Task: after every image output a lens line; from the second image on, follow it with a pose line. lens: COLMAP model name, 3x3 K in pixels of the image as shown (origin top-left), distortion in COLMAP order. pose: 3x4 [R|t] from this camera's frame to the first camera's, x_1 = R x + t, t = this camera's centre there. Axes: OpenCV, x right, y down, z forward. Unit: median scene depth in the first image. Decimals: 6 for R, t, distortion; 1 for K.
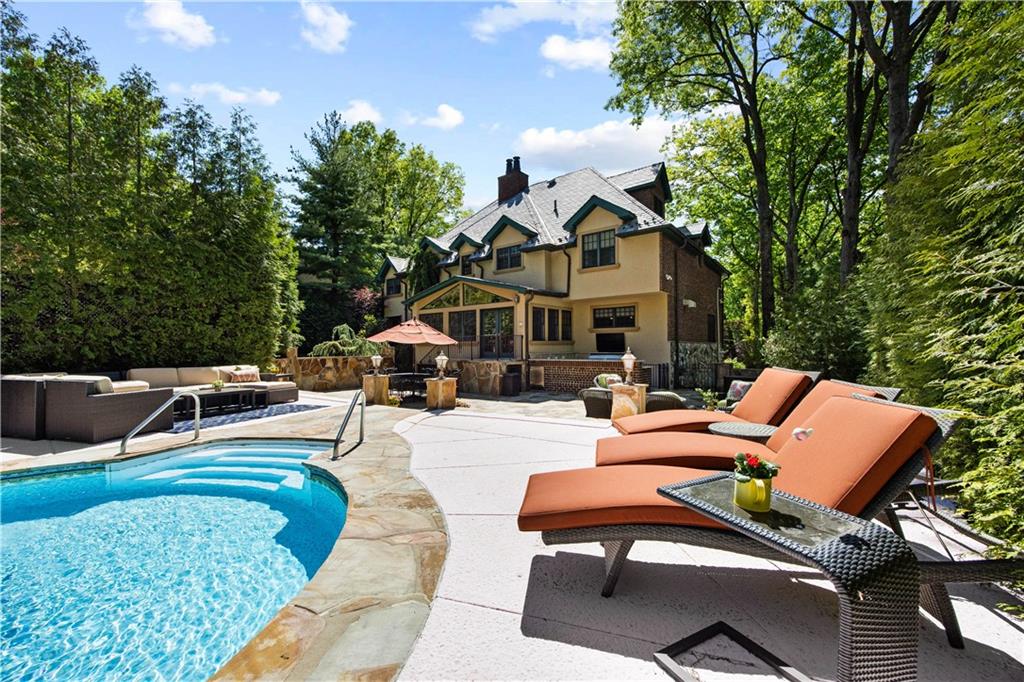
lens RADIAL K [[397.8, 0, 510.7], [0, 397.8, 344.3], [0, 0, 1]] dist [0.000090, -0.000155]
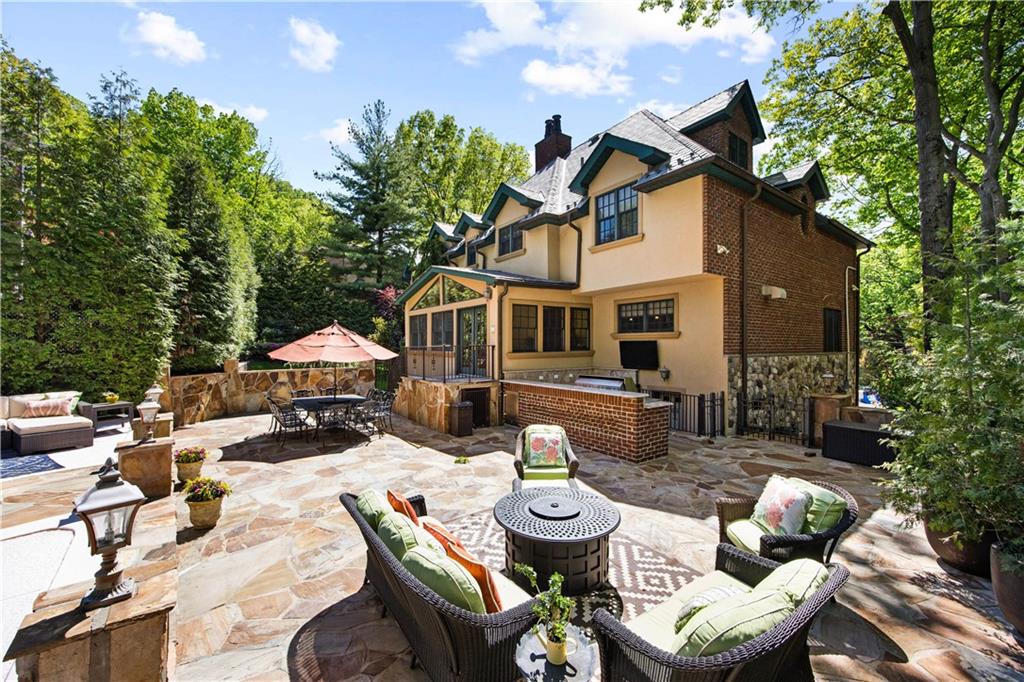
lens RADIAL K [[404.7, 0, 514.3], [0, 404.7, 345.2], [0, 0, 1]] dist [-0.001539, -0.000151]
pose [[0.964466, 0.001677, -0.264201, 0.226202], [0.000713, 0.999960, 0.008950, -0.026405], [0.264206, -0.008820, 0.964426, 0.290299]]
